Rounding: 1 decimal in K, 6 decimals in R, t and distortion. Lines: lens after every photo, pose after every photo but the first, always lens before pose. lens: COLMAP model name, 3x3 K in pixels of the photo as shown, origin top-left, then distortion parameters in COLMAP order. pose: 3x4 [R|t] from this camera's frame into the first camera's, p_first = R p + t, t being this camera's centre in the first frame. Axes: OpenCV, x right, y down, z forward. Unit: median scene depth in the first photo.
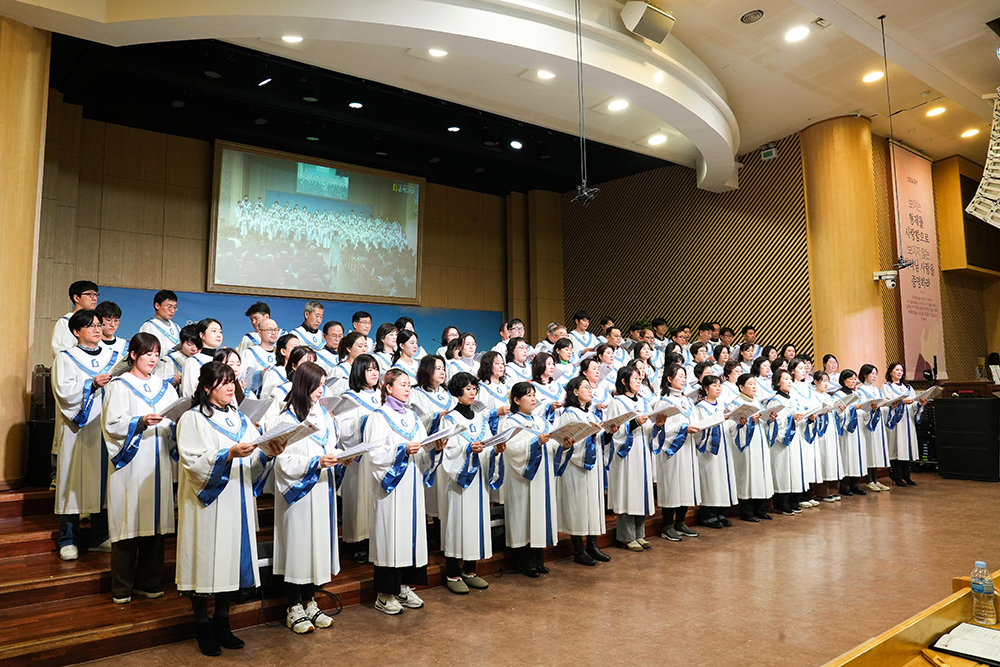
lens RADIAL K [[689.6, 0, 459.2], [0, 689.6, 323.2], [0, 0, 1]] dist [-0.048258, 0.031053]
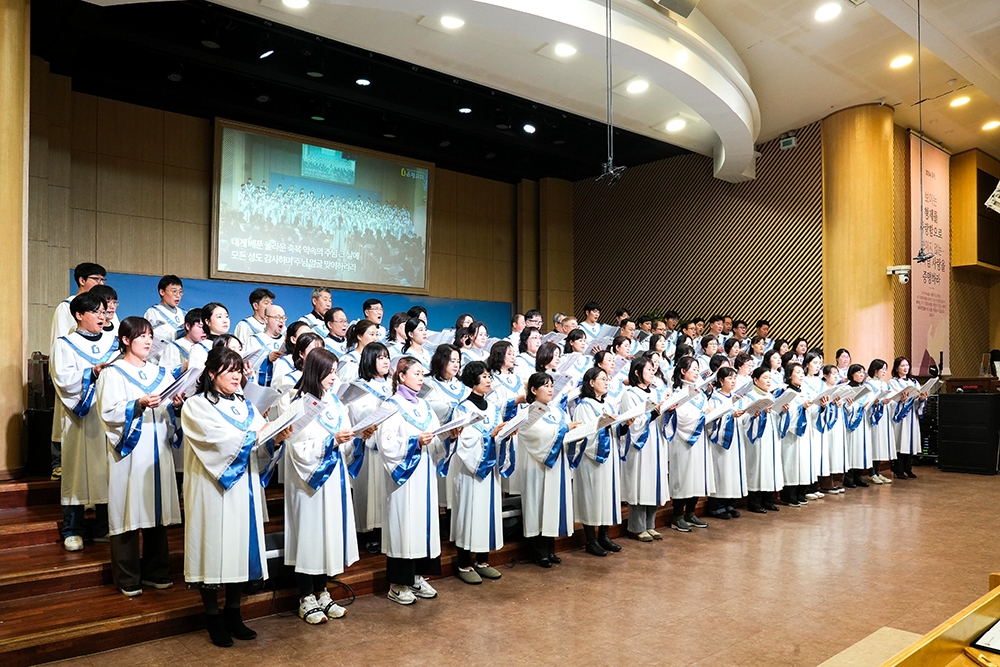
lens RADIAL K [[681.5, 0, 480.5], [0, 681.5, 380.3], [0, 0, 1]] dist [-0.035337, 0.006388]
pose [[0.999662, 0.007733, 0.024822, -0.009125], [-0.010040, 0.995502, 0.094208, 0.004643], [-0.023982, -0.094425, 0.995243, 0.027131]]
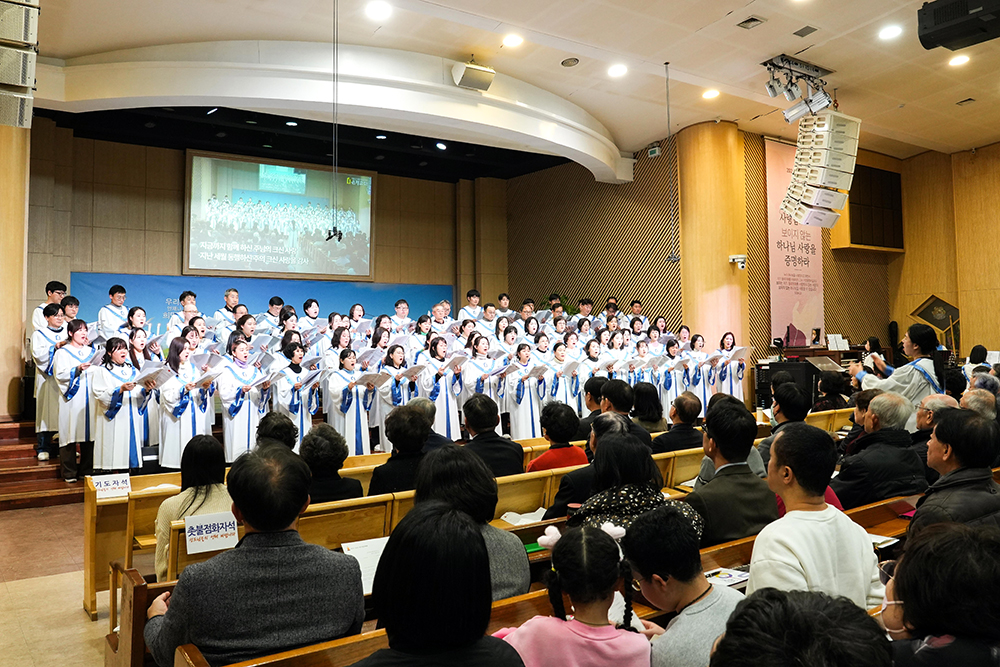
lens RADIAL K [[753.2, 0, 497.8], [0, 753.2, 316.6], [0, 0, 1]] dist [-0.050042, 0.082862]
pose [[0.998523, -0.002638, -0.054260, 0.350060], [0.005146, 0.998922, 0.046134, -0.038989], [0.054080, -0.046345, 0.997461, -0.405412]]
